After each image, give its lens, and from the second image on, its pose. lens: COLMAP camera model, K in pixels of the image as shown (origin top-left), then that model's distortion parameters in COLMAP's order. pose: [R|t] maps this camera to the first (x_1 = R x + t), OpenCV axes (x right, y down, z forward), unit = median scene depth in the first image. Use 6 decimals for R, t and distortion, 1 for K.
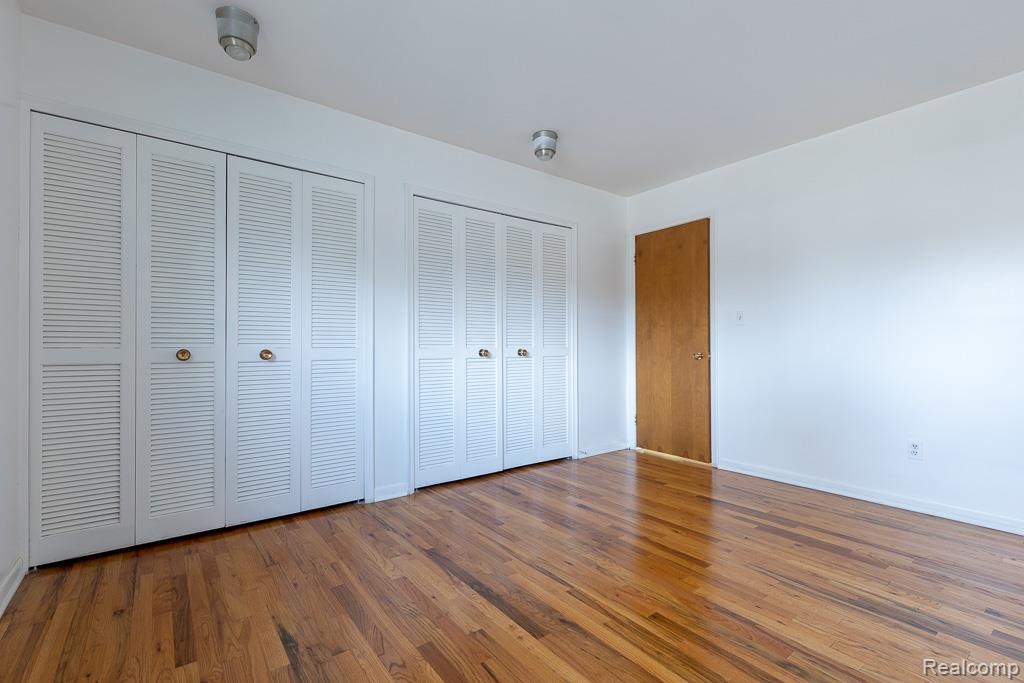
lens RADIAL K [[467.5, 0, 511.7], [0, 467.5, 343.1], [0, 0, 1]] dist [0.003227, 0.000134]
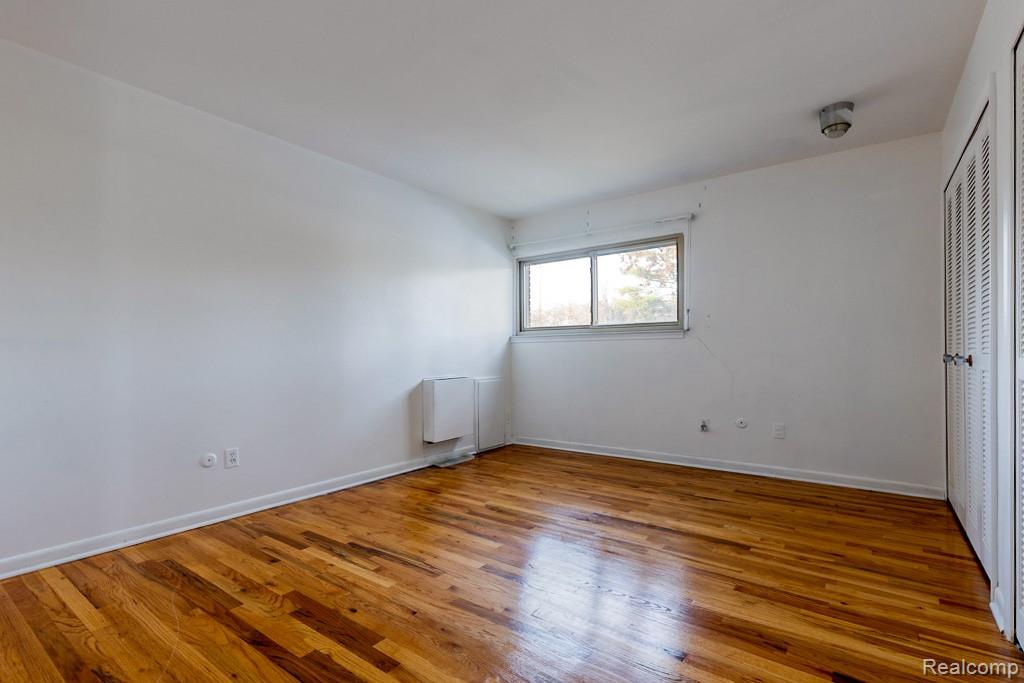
lens RADIAL K [[467.5, 0, 514.8], [0, 467.5, 346.9], [0, 0, 1]] dist [0.003227, 0.000134]
pose [[-0.961545, 0.003000, -0.274632, 0.646621], [0.006639, 0.999902, -0.012323, 0.023278], [0.274568, -0.013672, -0.961470, 2.046785]]
